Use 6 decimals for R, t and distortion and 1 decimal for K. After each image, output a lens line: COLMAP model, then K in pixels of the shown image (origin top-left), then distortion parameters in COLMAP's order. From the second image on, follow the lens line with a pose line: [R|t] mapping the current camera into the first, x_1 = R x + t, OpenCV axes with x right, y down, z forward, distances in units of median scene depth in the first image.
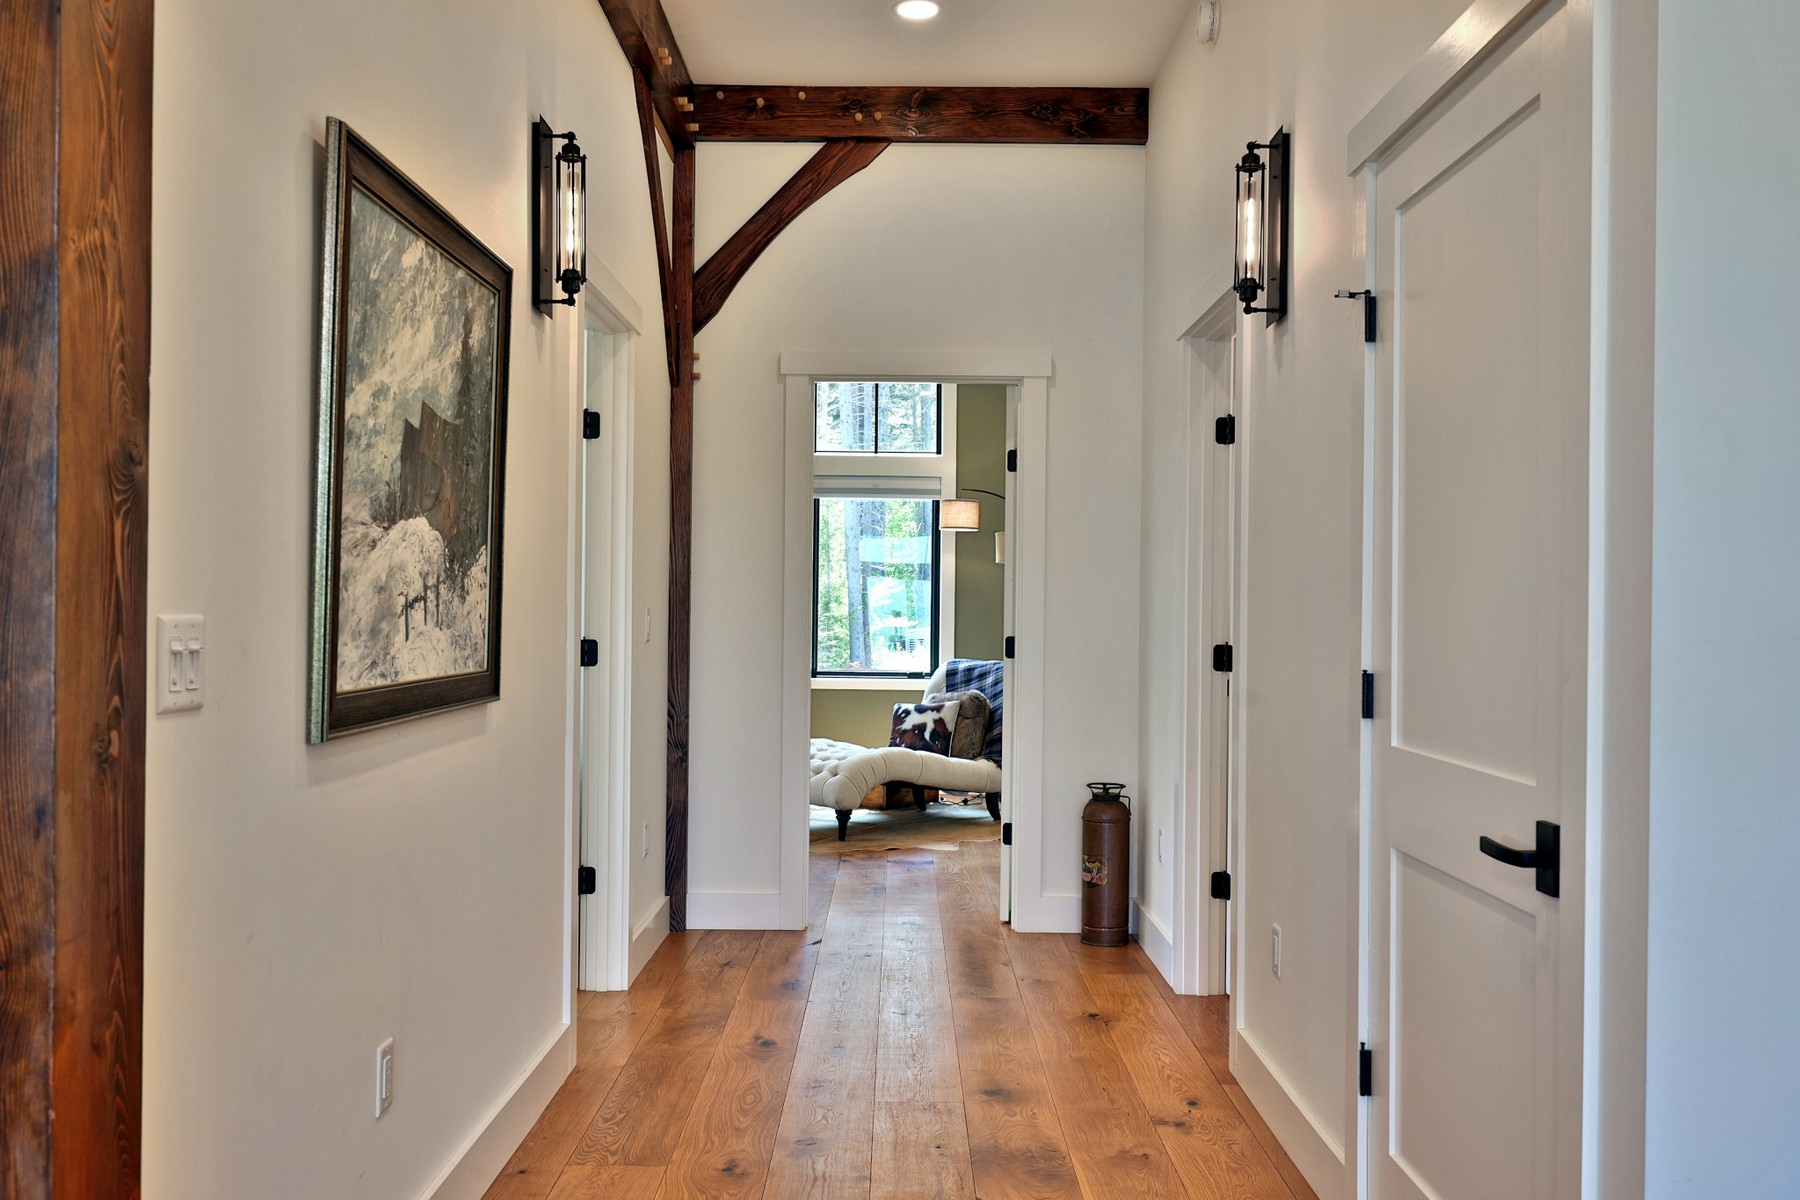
lens RADIAL K [[1553.4, 0, 900.0], [0, 1553.4, 600.0], [0, 0, 1]] dist [0.000251, -0.000030]
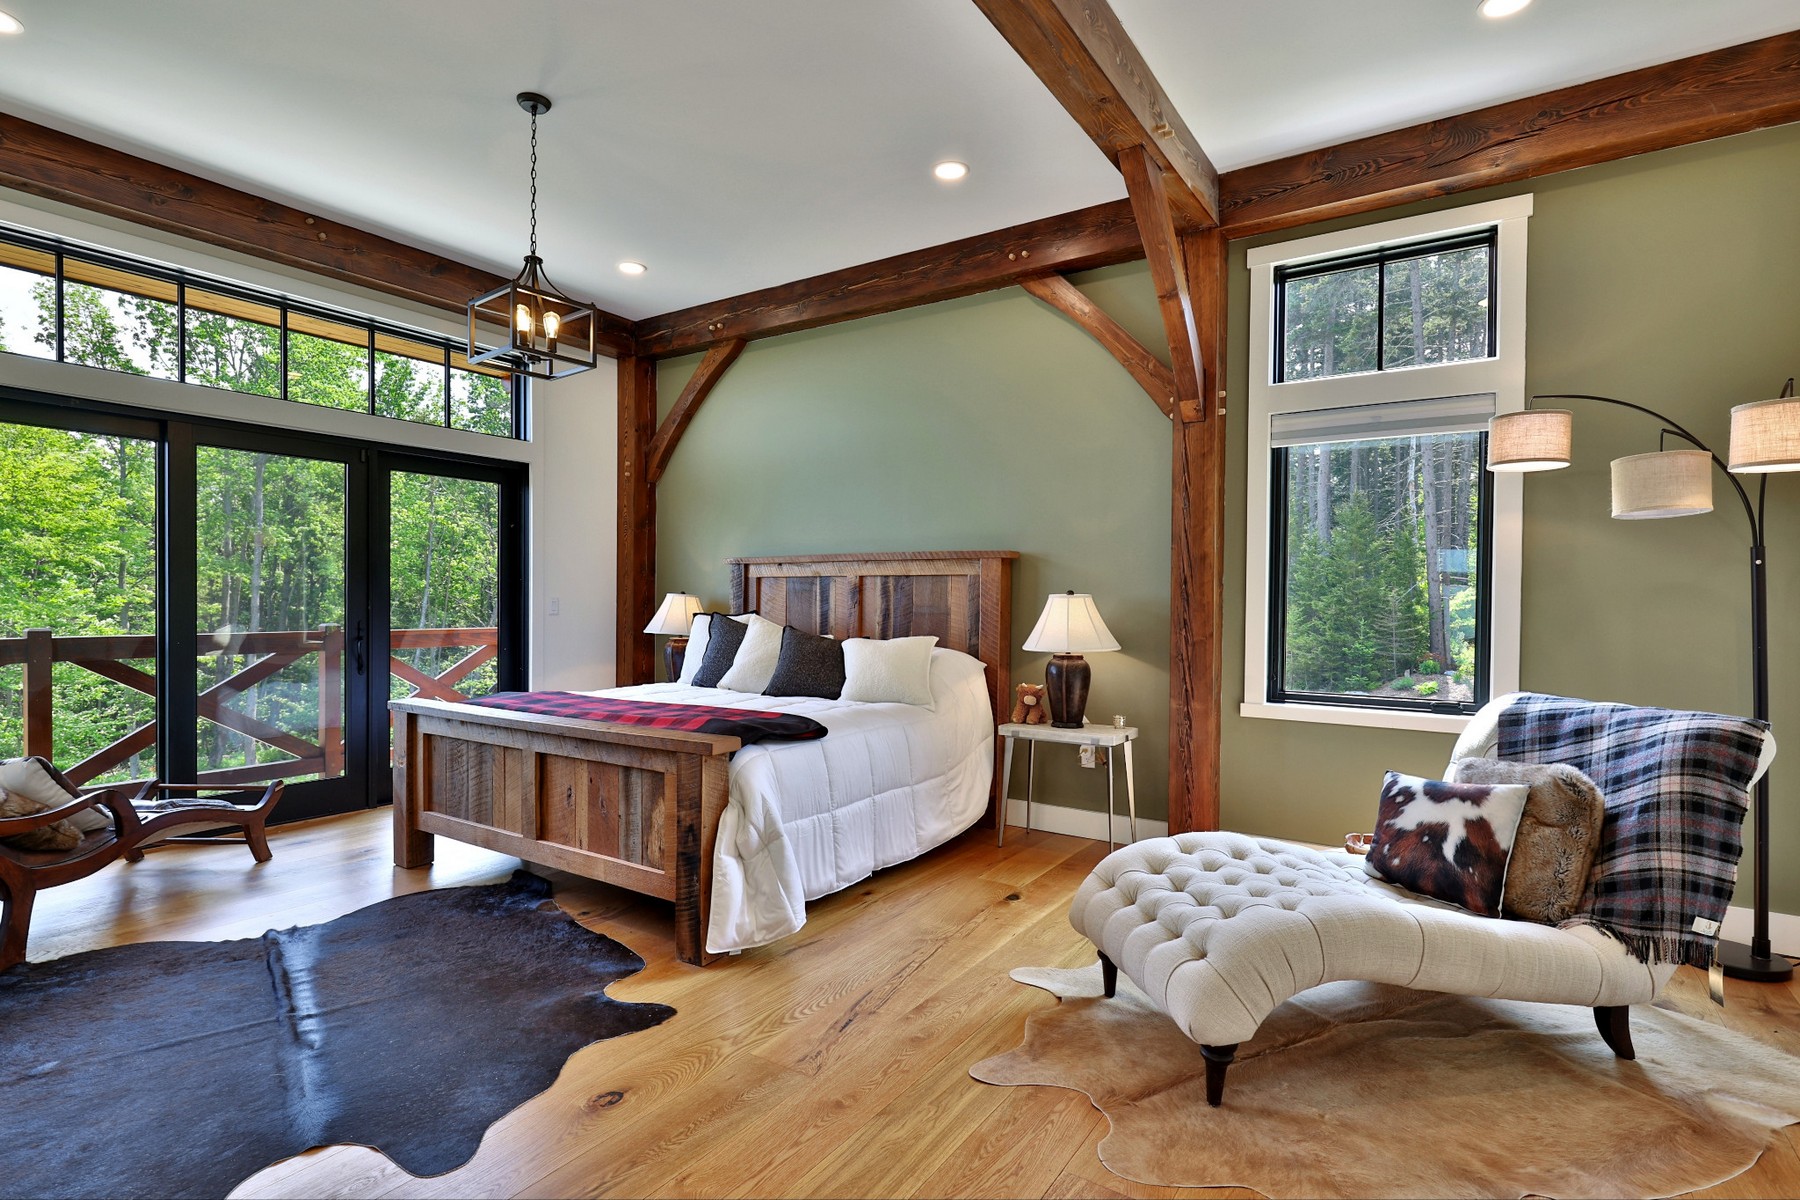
lens RADIAL K [[886.7, 0, 900.0], [0, 886.7, 600.0], [0, 0, 1]] dist [-0.001313, -0.000219]
pose [[0.833358, 0.002382, -0.552728, 0.027435], [0.002133, 0.999969, 0.007525, 0.002347], [0.552729, -0.007450, 0.833328, 0.650297]]
